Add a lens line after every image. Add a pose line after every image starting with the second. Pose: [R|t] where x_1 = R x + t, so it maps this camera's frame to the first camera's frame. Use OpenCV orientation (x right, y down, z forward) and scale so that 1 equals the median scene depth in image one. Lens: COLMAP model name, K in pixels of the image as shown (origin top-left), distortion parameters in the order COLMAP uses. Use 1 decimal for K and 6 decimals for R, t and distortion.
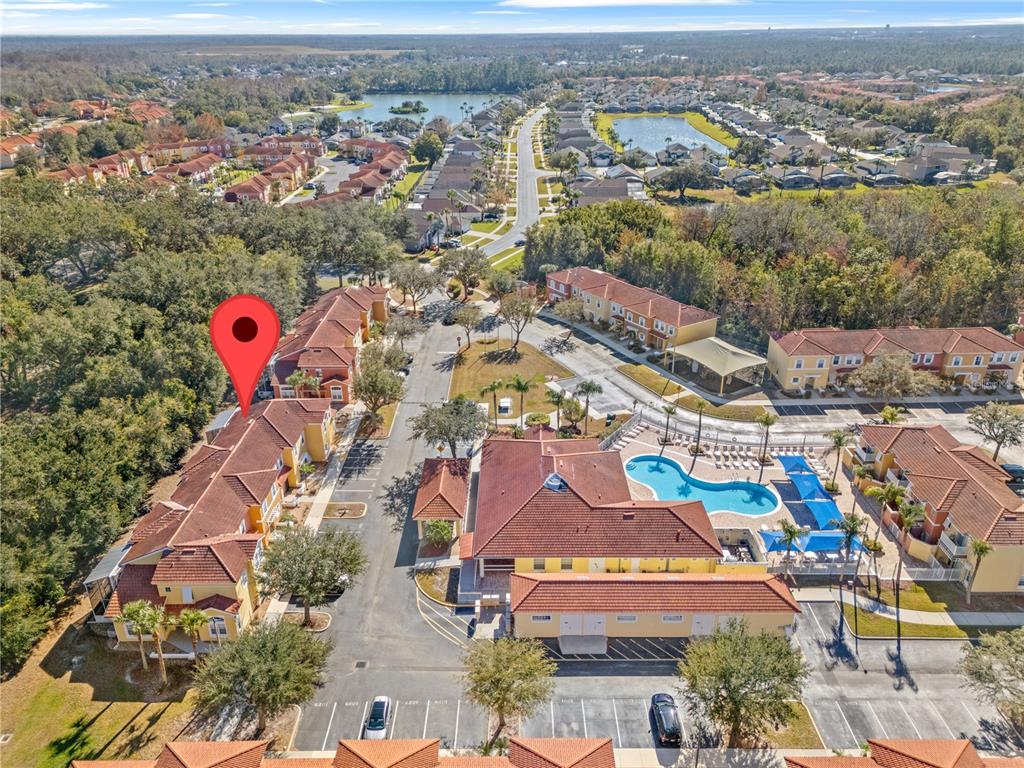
lens RADIAL K [[735.9, 0, 514.1], [0, 735.9, 397.3], [0, 0, 1]] dist [0.087299, -0.081320]
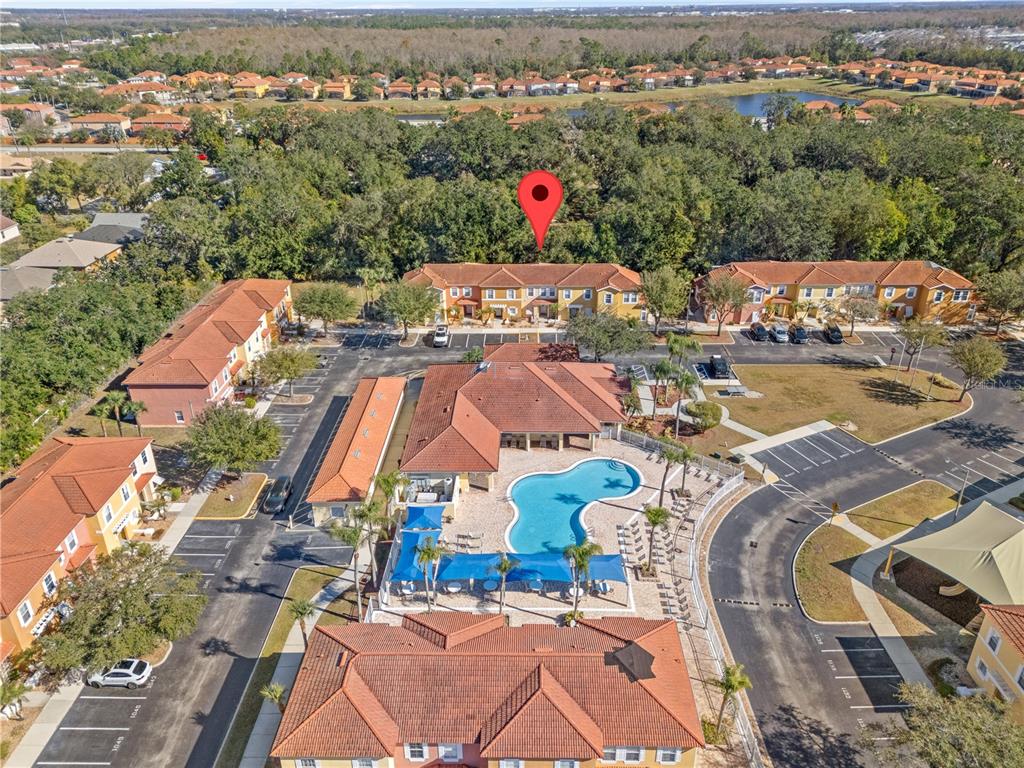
lens RADIAL K [[735.9, 0, 514.1], [0, 735.9, 397.3], [0, 0, 1]] dist [0.087299, -0.081320]
pose [[-0.011796, 0.472281, -0.881369, 0.729968], [-0.432306, 0.792388, 0.430387, -0.236131], [0.901650, 0.386098, 0.194823, 0.599849]]
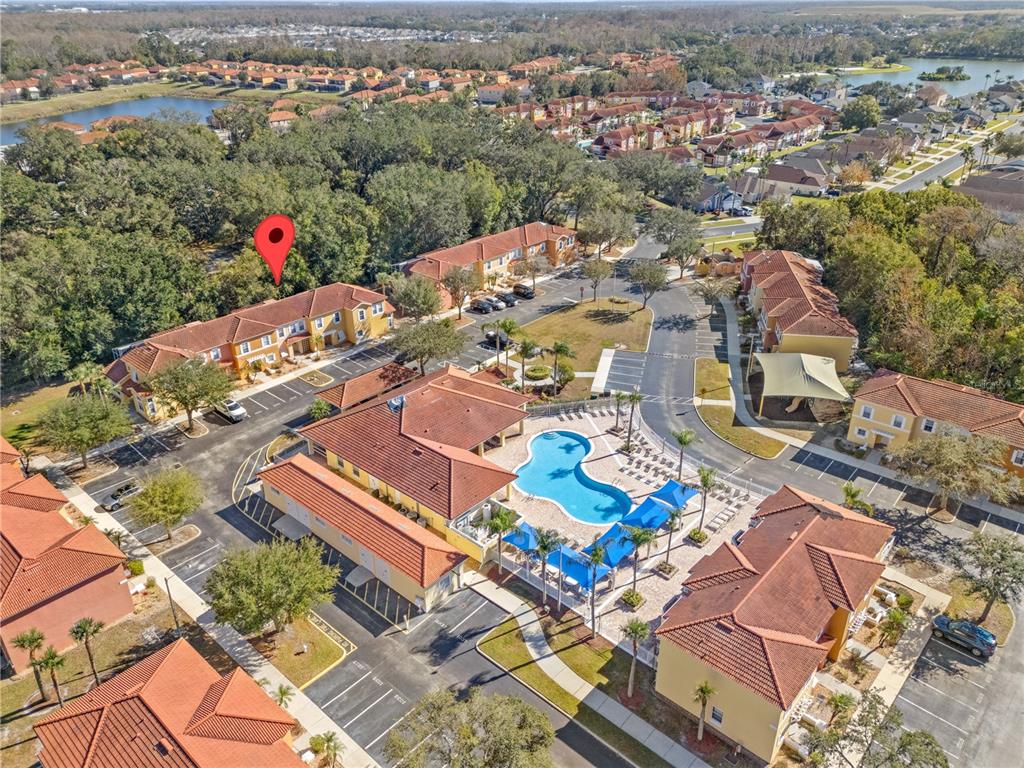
lens RADIAL K [[735.9, 0, 514.1], [0, 735.9, 397.3], [0, 0, 1]] dist [0.087299, -0.081320]
pose [[0.749348, 0.316360, -0.581717, 0.558549], [-0.292245, 0.946308, 0.138178, -0.060098], [0.594198, 0.066461, 0.801568, 0.181957]]
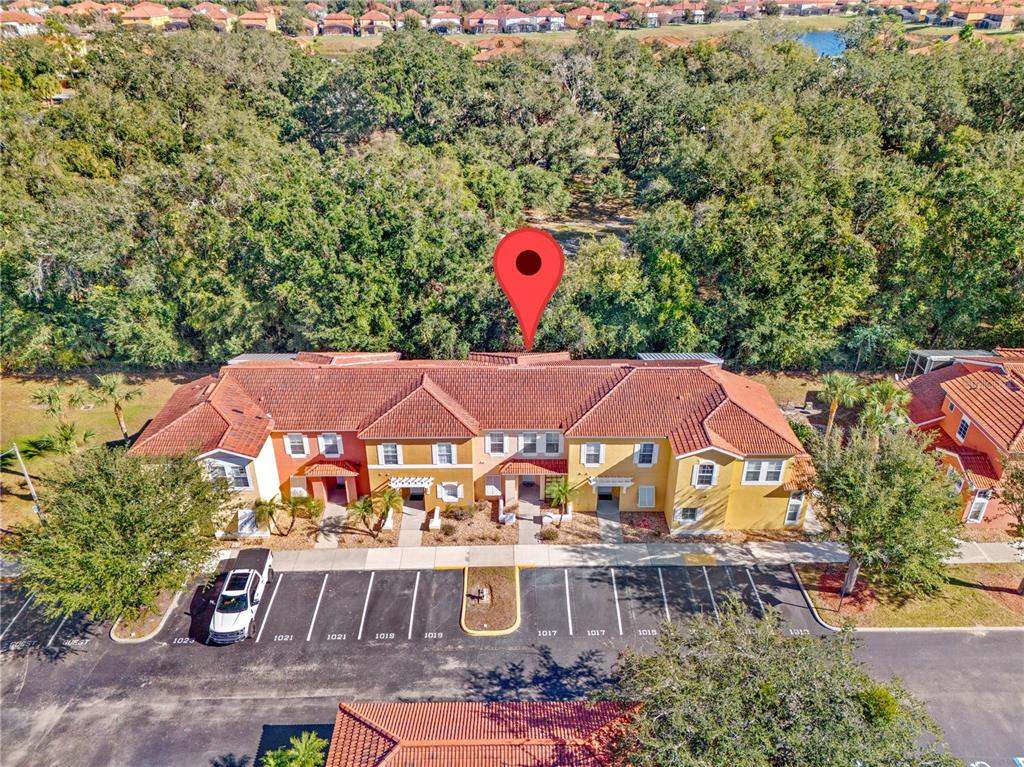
lens RADIAL K [[755.5, 0, 512.0], [0, 755.5, 383.5], [0, 0, 1]] dist [0.075381, -0.057506]
pose [[0.014334, 0.496488, -0.867925, 0.089122], [-0.438349, 0.783277, 0.440826, -0.128397], [0.898691, 0.374135, 0.228863, 0.666719]]
